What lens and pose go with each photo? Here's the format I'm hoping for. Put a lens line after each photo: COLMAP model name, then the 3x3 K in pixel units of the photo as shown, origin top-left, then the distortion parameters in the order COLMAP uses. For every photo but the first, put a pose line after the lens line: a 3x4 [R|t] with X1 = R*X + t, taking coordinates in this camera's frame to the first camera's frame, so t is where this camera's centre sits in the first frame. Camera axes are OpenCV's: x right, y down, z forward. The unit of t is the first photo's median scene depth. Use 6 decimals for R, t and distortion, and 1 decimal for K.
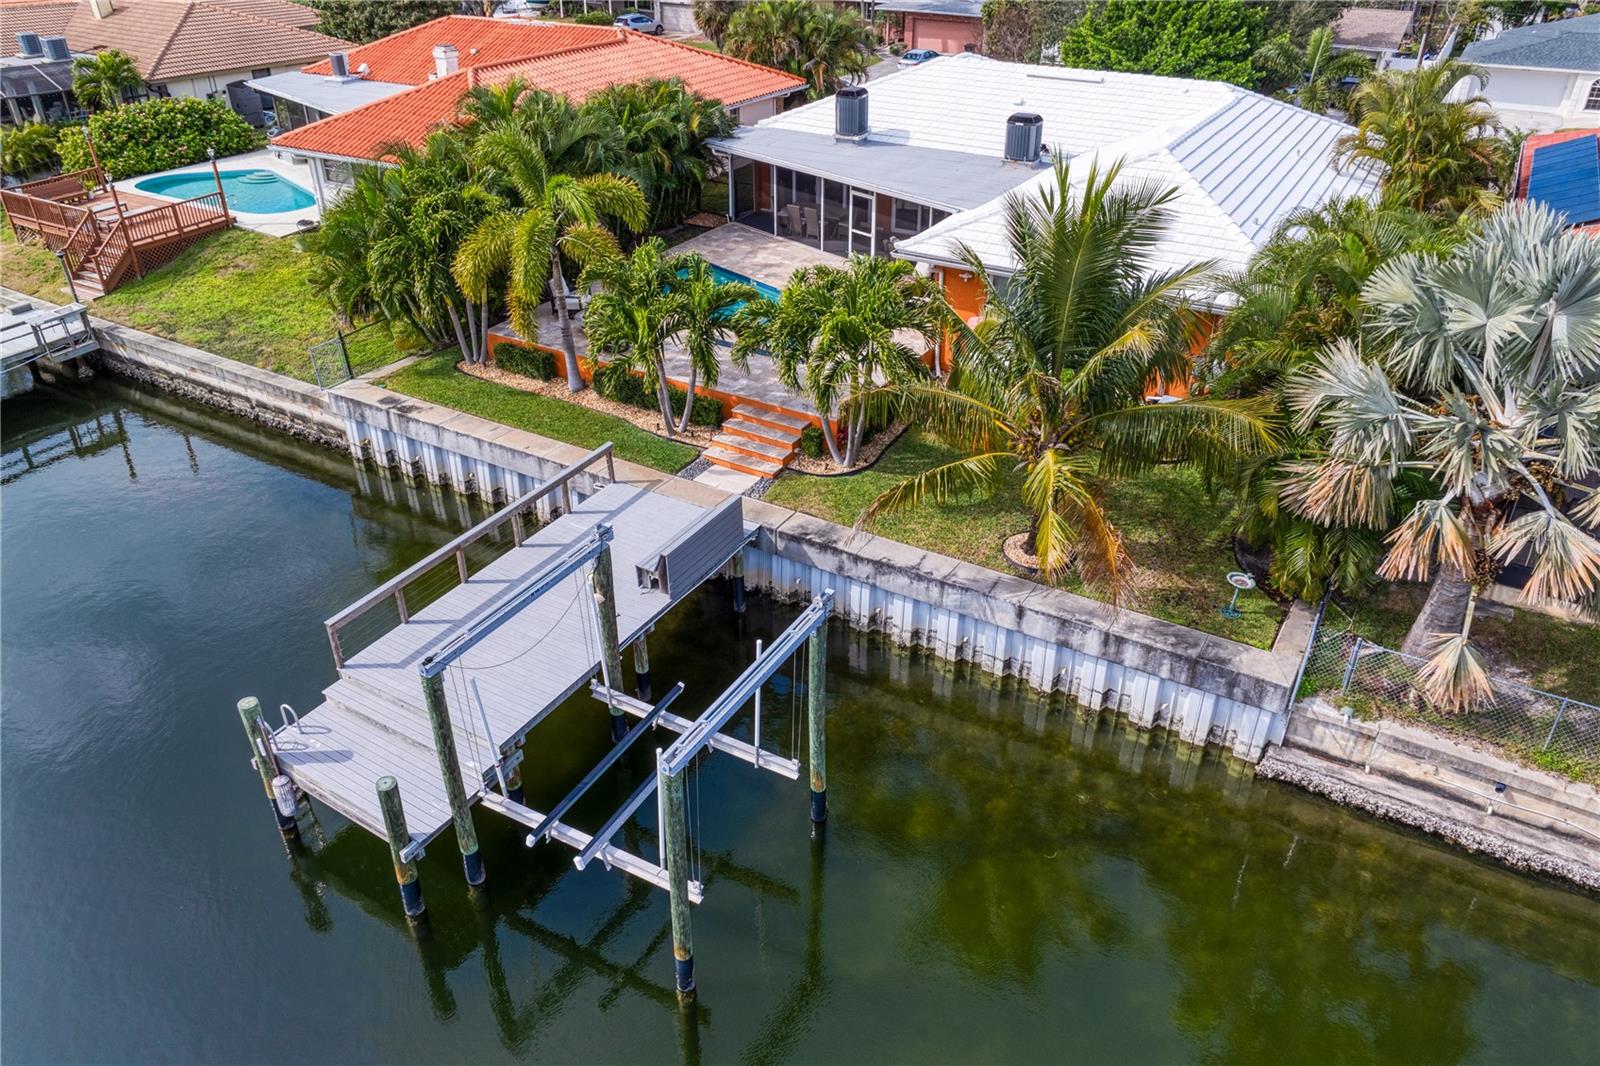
lens RADIAL K [[1129.9, 0, 798.1], [0, 1129.9, 524.7], [0, 0, 1]] dist [-0.038889, 0.000627]
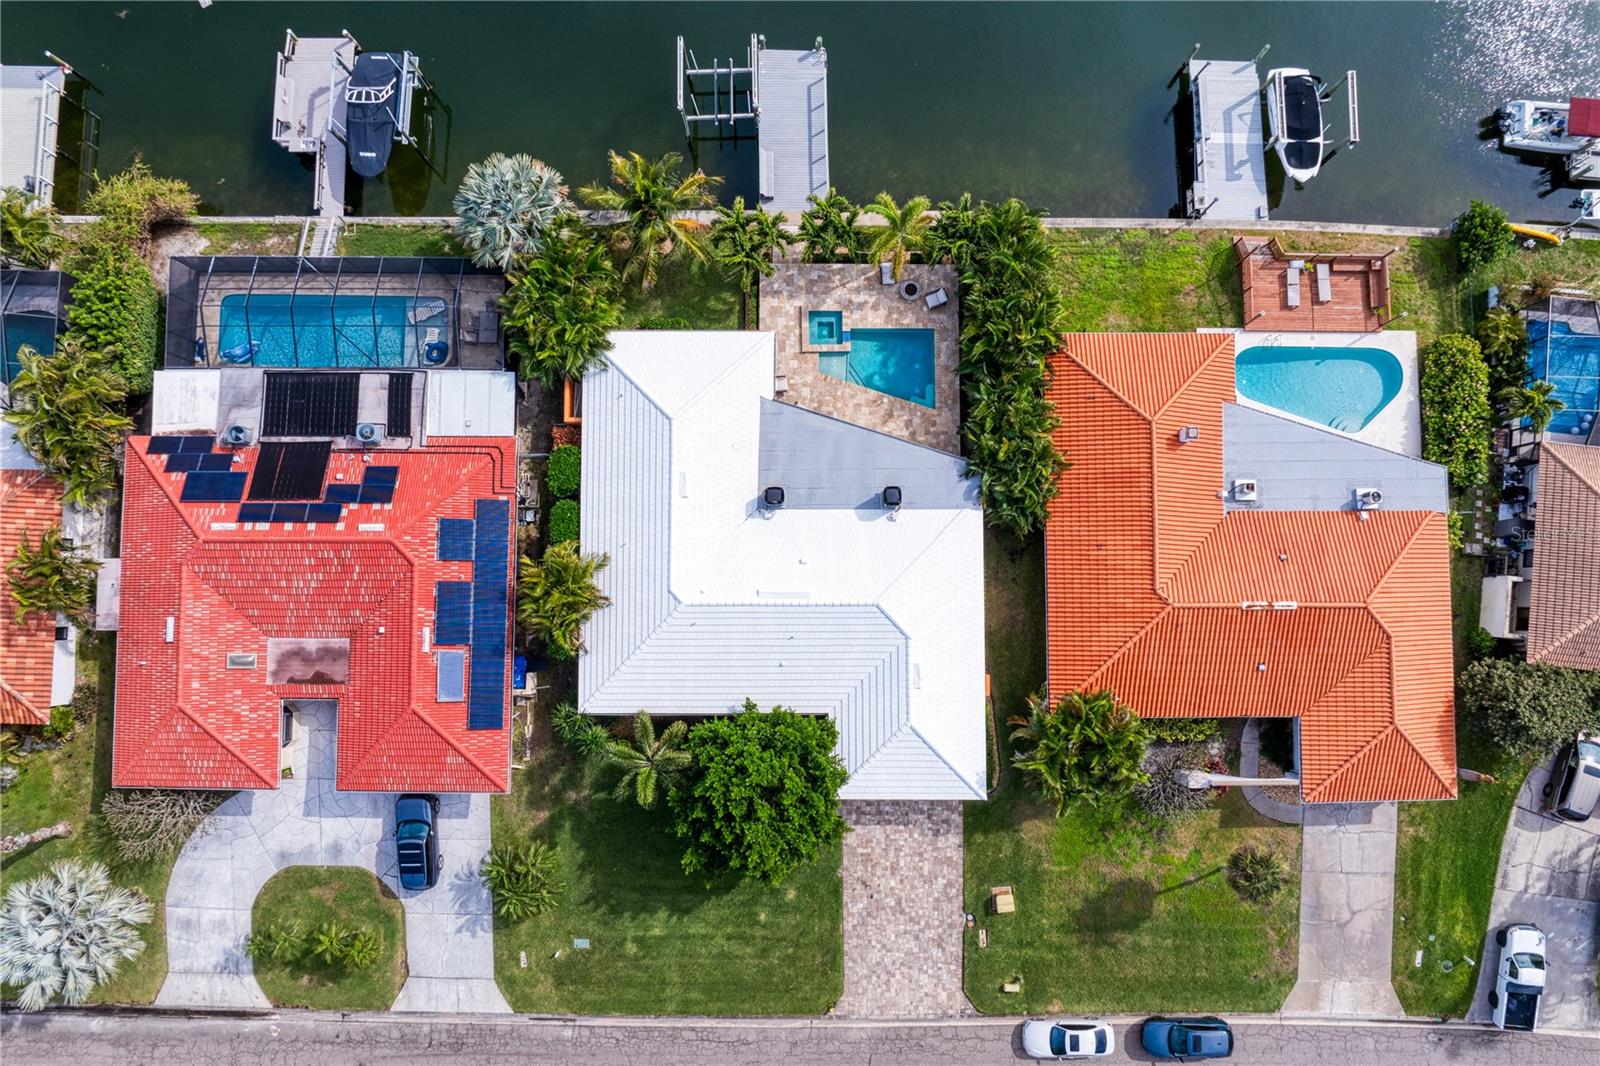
lens RADIAL K [[1129.9, 0, 795.4], [0, 1129.9, 528.8], [0, 0, 1]] dist [-0.038889, 0.000627]
pose [[-0.861482, 0.506918, -0.029700, 0.318745], [-0.251392, -0.374949, 0.892309, -2.419474], [0.441192, 0.776174, 0.450448, 0.378627]]
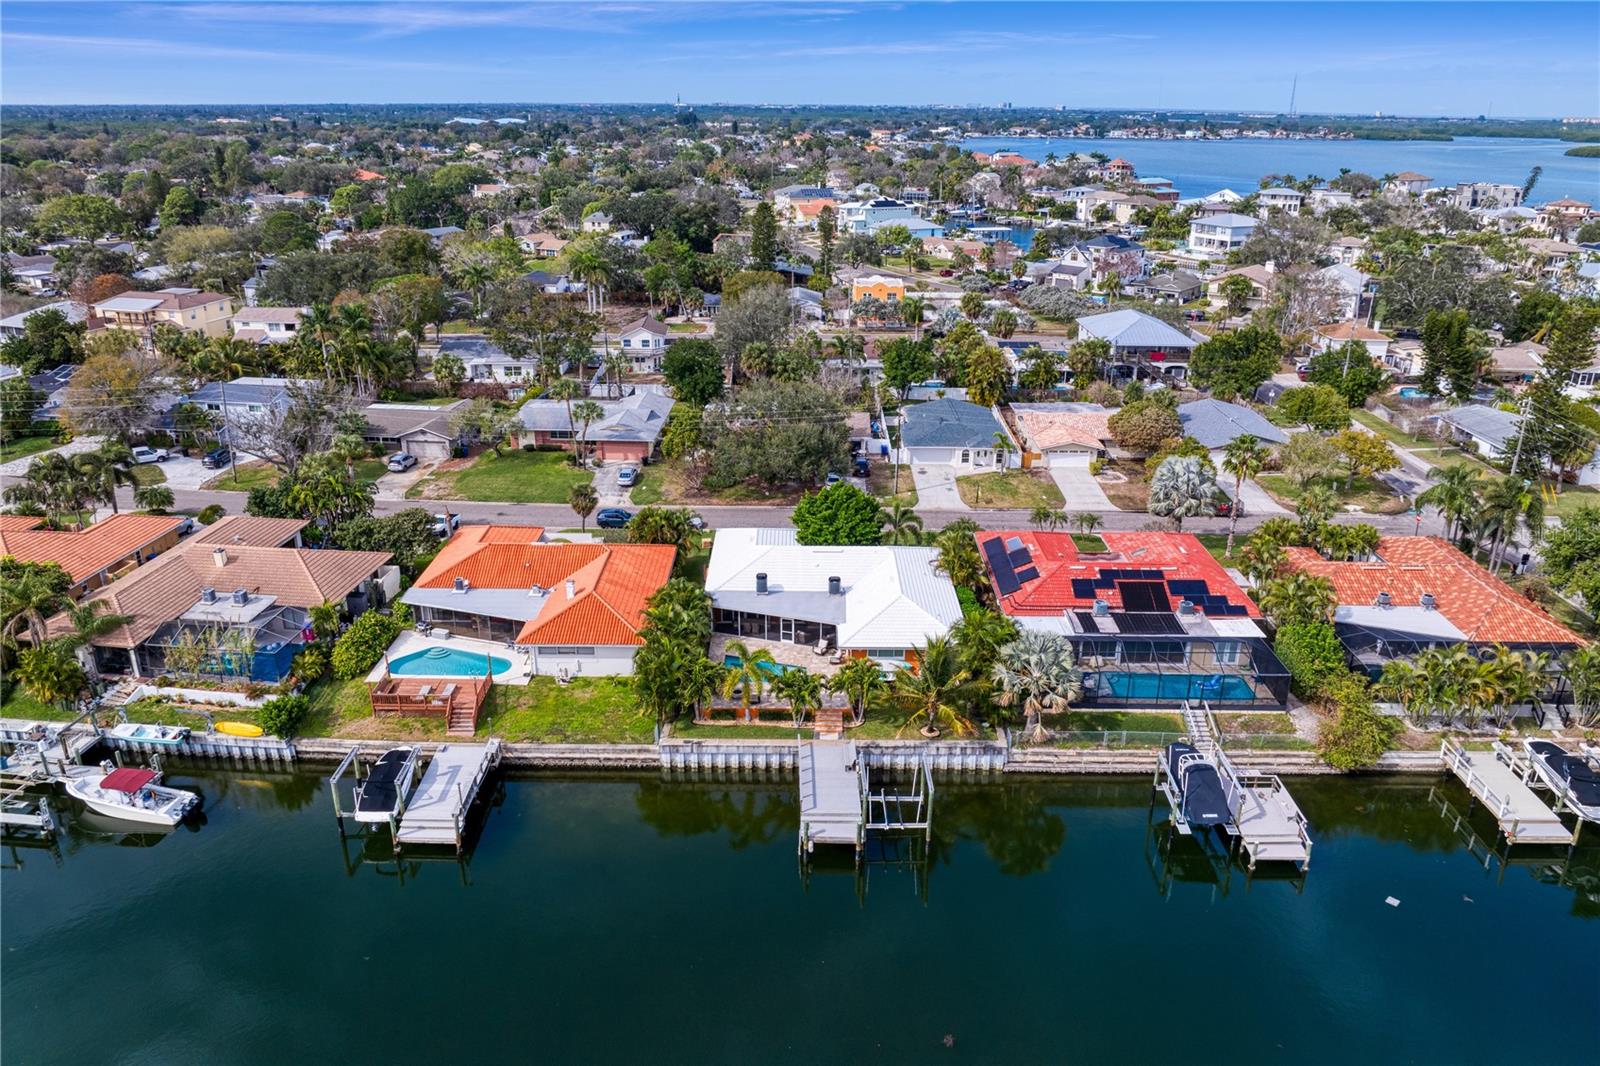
lens RADIAL K [[1129.9, 0, 800.6], [0, 1129.9, 535.7], [0, 0, 1]] dist [-0.038889, 0.000627]
pose [[0.861773, -0.179410, 0.474510, -1.461723], [0.253919, 0.962319, -0.097303, -0.280586], [-0.439172, 0.204340, 0.874856, -1.748347]]
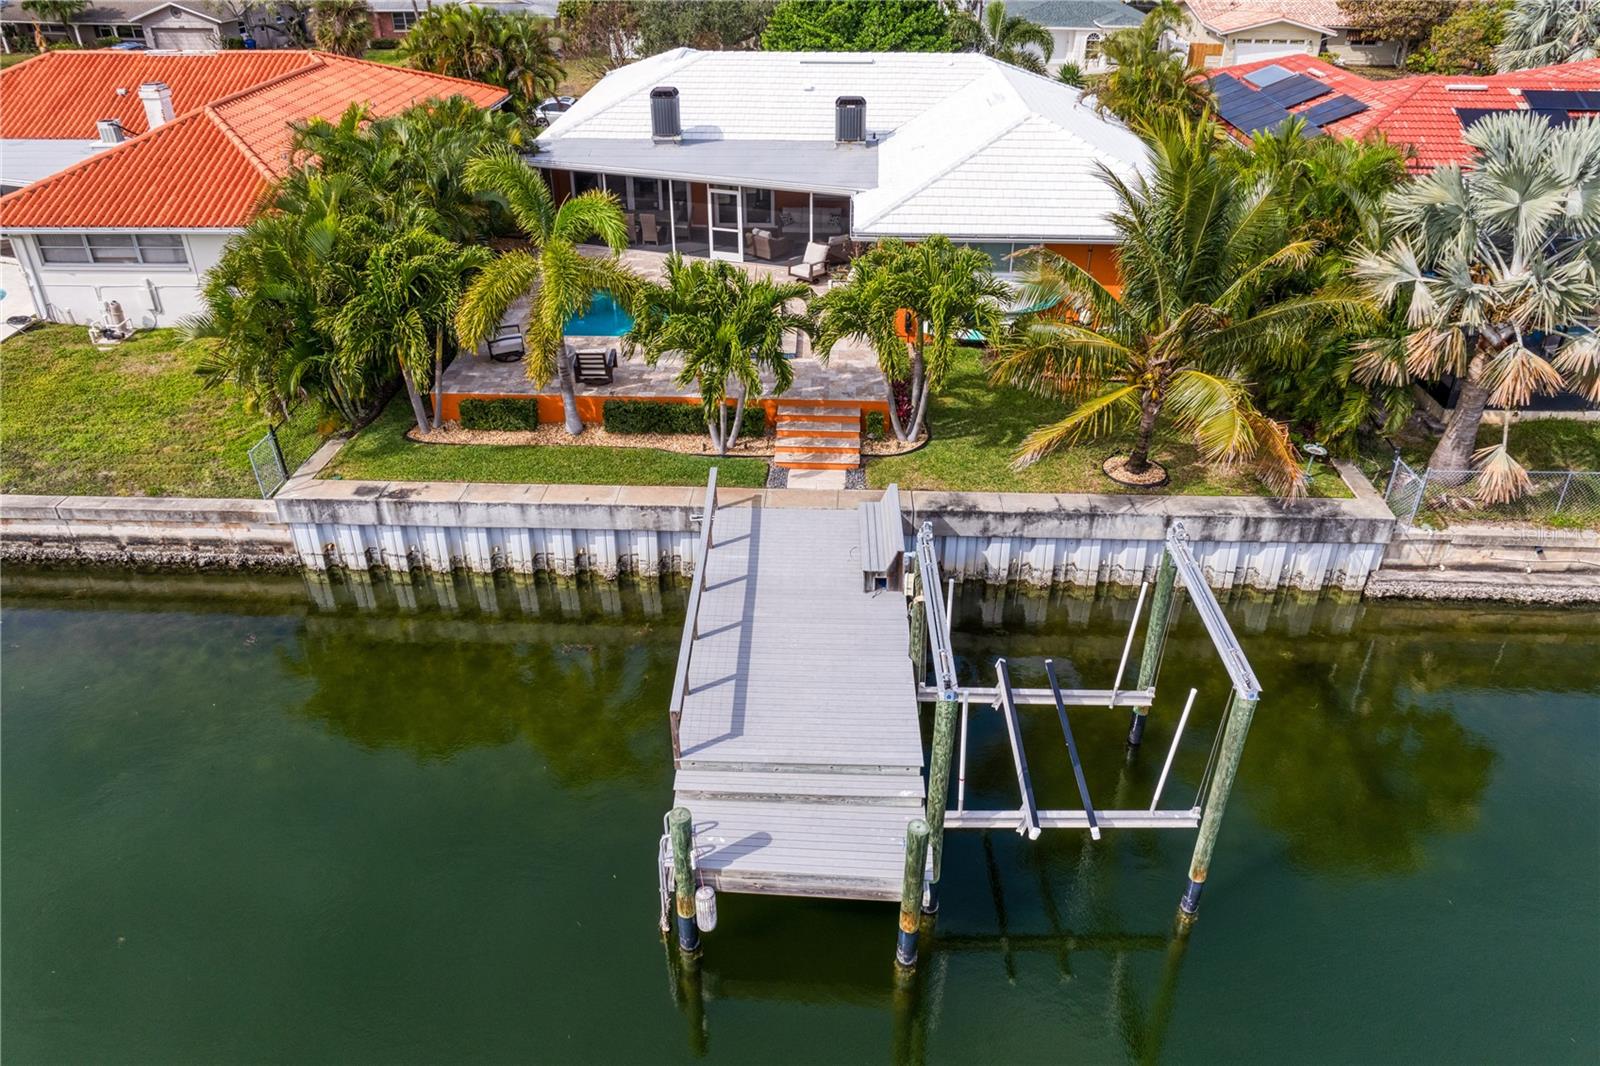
lens RADIAL K [[1129.9, 0, 801.1], [0, 1129.9, 528.2], [0, 0, 1]] dist [-0.038889, 0.000627]
pose [[0.877484, -0.244479, 0.412615, -0.479036], [0.243417, 0.968300, 0.056068, -0.055731], [-0.413243, 0.051238, 0.909178, 0.100901]]
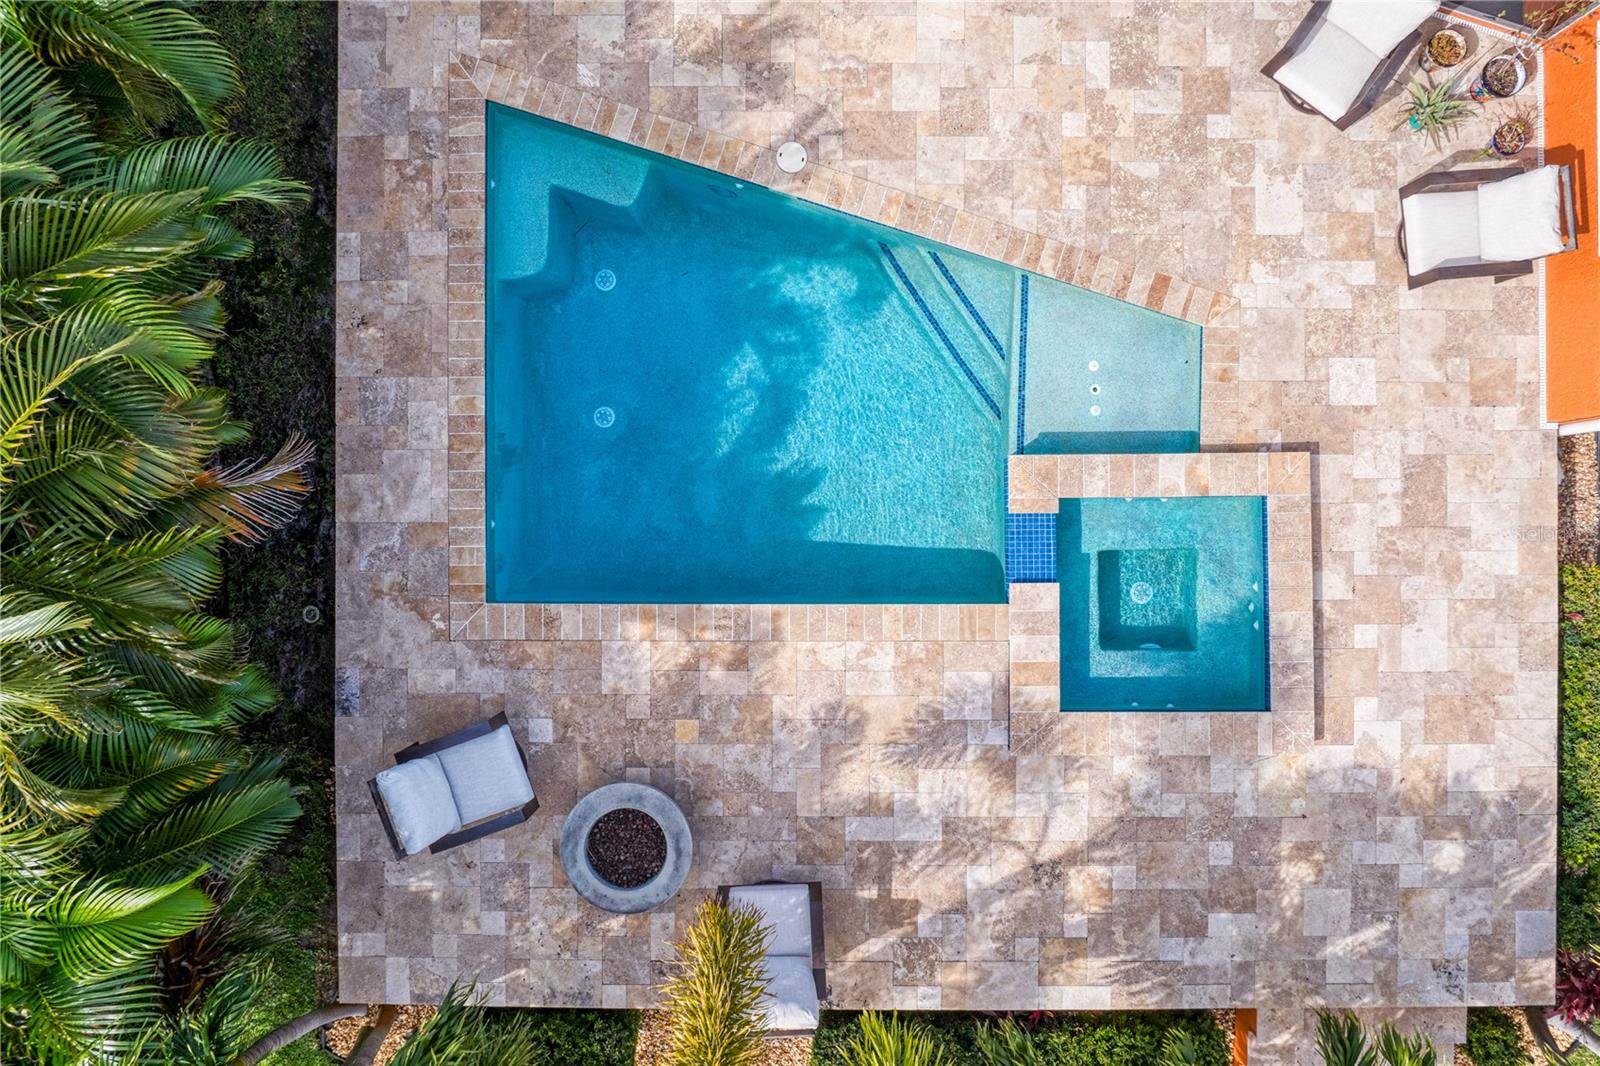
lens RADIAL K [[1129.9, 0, 809.2], [0, 1129.9, 538.0], [0, 0, 1]] dist [-0.038889, 0.000627]
pose [[0.859585, -0.510945, -0.007000, -0.102283], [0.266522, 0.436609, 0.859266, -0.555417], [-0.435982, -0.740478, 0.511481, 1.012216]]
